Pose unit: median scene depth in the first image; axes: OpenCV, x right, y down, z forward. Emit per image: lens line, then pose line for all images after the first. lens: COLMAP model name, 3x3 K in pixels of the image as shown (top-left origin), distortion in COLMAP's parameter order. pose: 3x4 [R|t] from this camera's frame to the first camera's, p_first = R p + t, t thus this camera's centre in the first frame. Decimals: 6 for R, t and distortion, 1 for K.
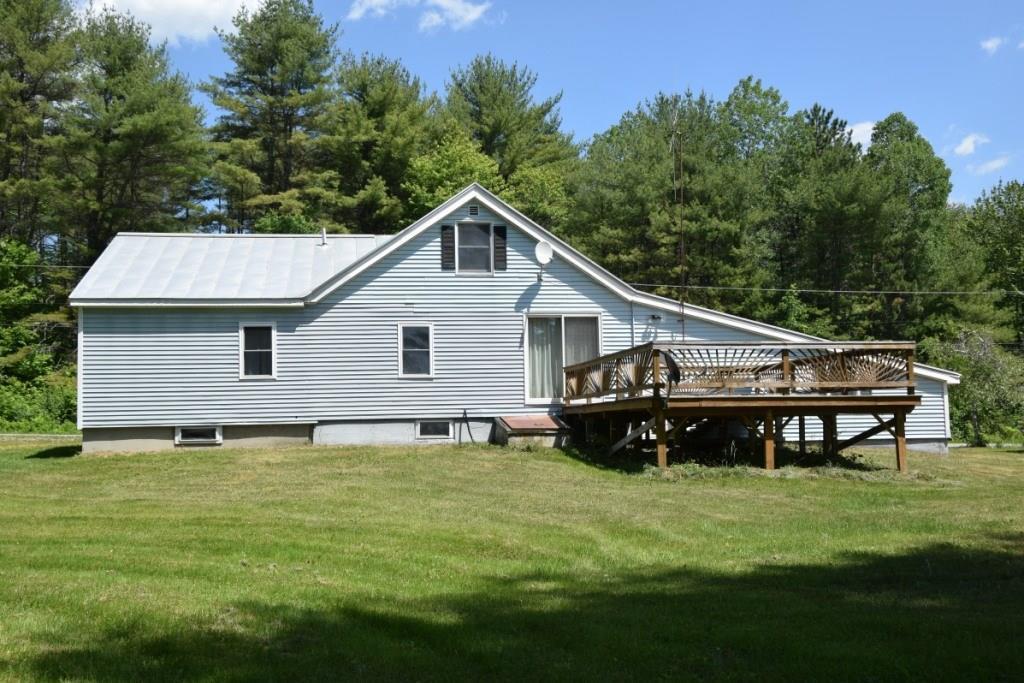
lens RADIAL K [[1058.6, 0, 512.0], [0, 1058.6, 341.5], [0, 0, 1]] dist [0.000260, 0.018251]
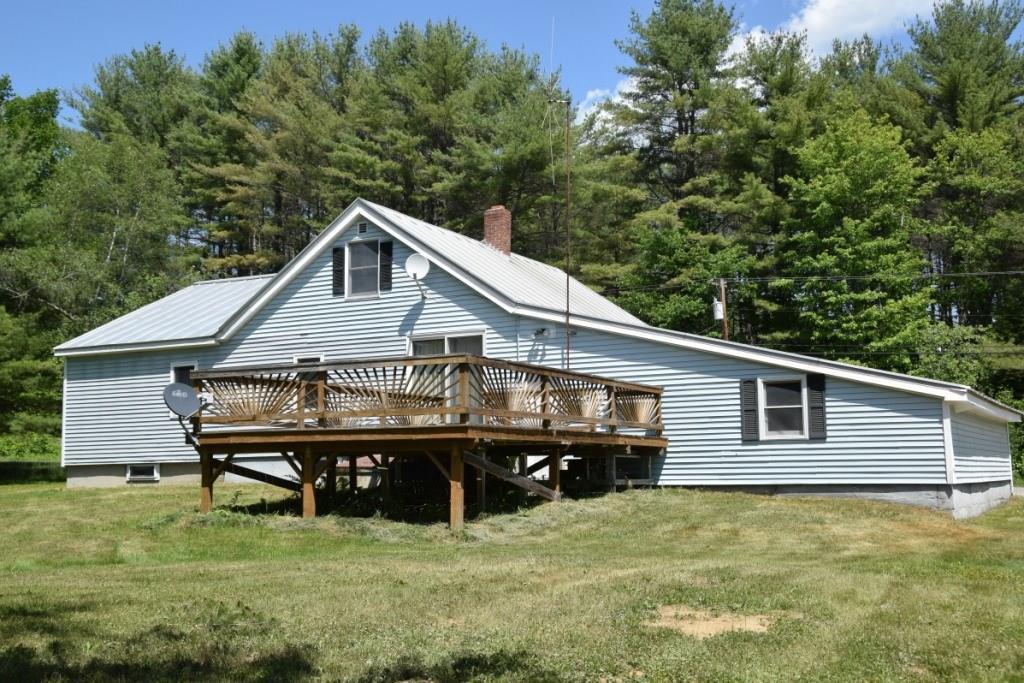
lens RADIAL K [[1175.9, 0, 512.0], [0, 1175.9, 341.5], [0, 0, 1]] dist [0.055959, 0.006656]
pose [[0.804874, -0.058849, -0.590521, 0.666104], [0.046205, 0.998265, -0.036507, 0.017568], [0.591645, 0.002098, 0.806196, 0.255296]]
